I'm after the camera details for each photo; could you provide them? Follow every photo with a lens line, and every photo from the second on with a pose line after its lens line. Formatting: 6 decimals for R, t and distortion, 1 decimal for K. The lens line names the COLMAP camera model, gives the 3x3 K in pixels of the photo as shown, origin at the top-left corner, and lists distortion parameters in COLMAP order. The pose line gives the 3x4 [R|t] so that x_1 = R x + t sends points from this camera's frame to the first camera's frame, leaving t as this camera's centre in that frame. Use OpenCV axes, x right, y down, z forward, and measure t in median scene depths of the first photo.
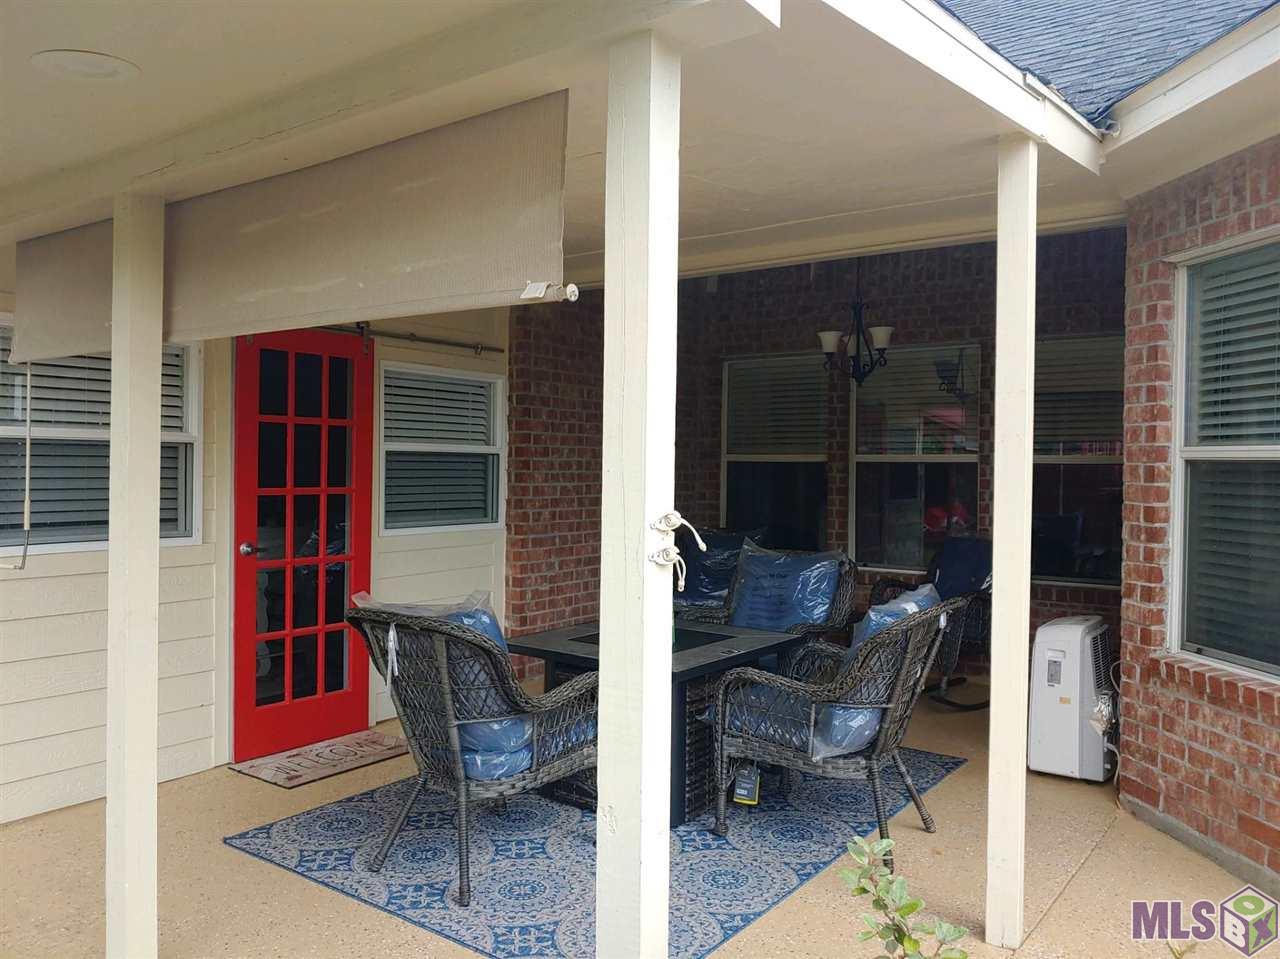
lens RADIAL K [[987.0, 0, 658.2], [0, 987.0, 470.5], [0, 0, 1]] dist [-0.082428, 0.102613]
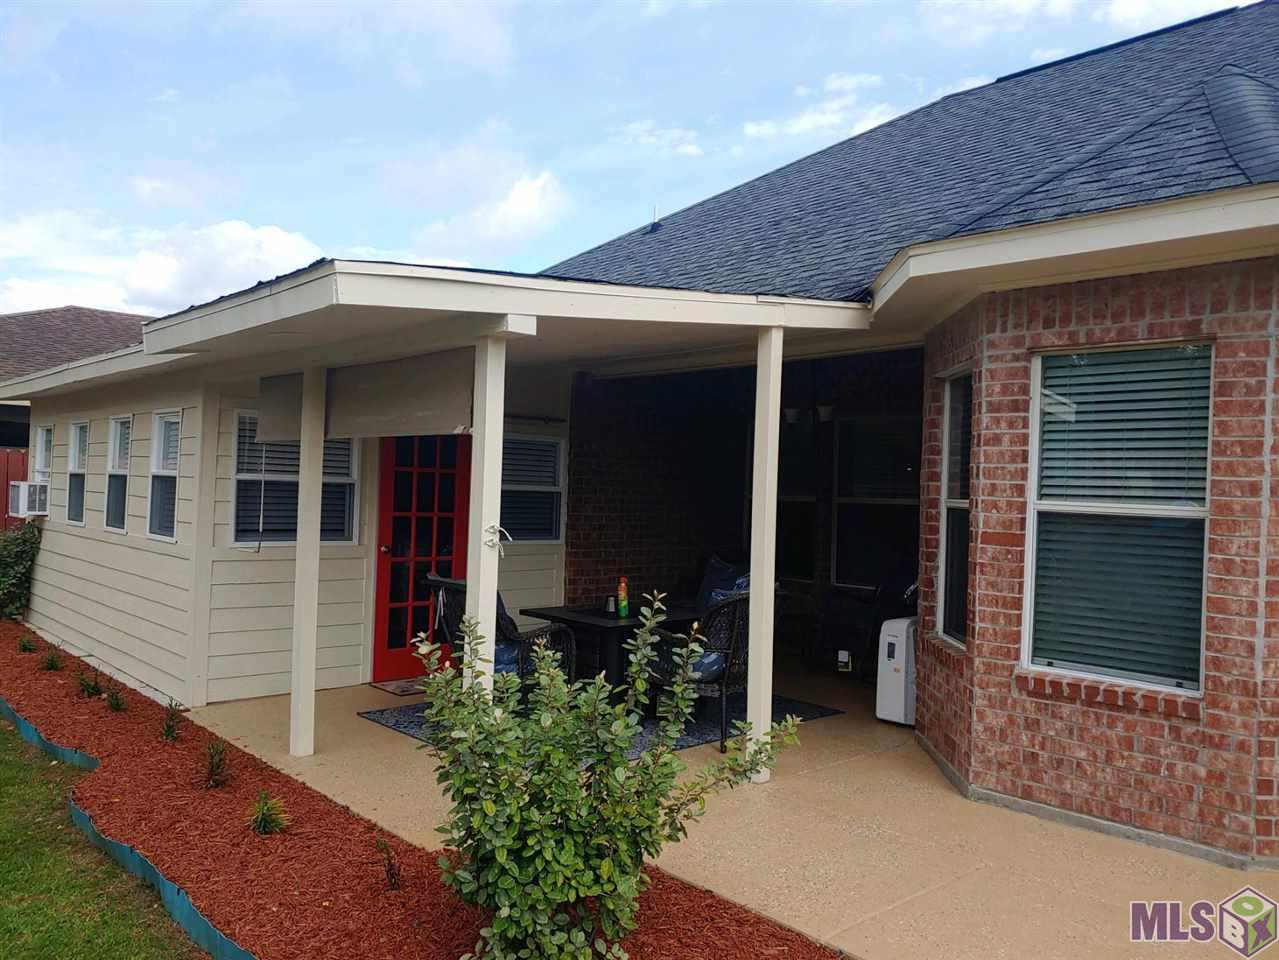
lens RADIAL K [[991.8, 0, 639.5], [0, 991.8, 480.0], [0, 0, 1]] dist [-0.003240, -0.001724]
pose [[0.977695, 0.017359, -0.209313, 0.337948], [-0.022231, 0.999533, -0.020947, -0.009159], [0.208851, 0.025133, 0.977624, -0.526820]]
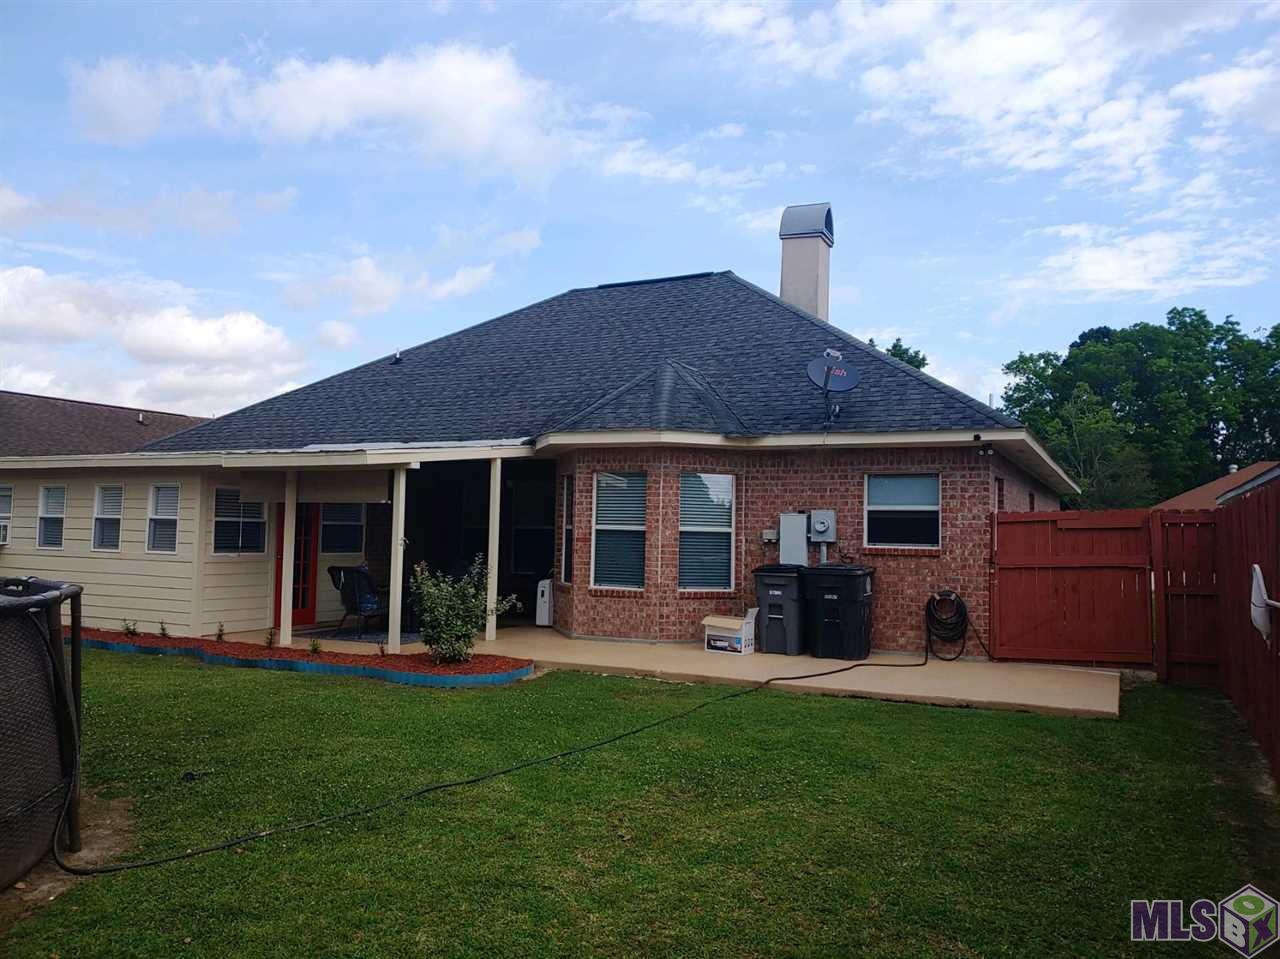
lens RADIAL K [[989.8, 0, 640.0], [0, 989.8, 479.5], [0, 0, 1]] dist [0.091538, -0.158496]
pose [[0.989923, 0.014823, 0.140830, 0.250789], [-0.006589, 0.998251, -0.058755, 0.016597], [-0.141454, 0.057235, 0.988289, -2.308456]]
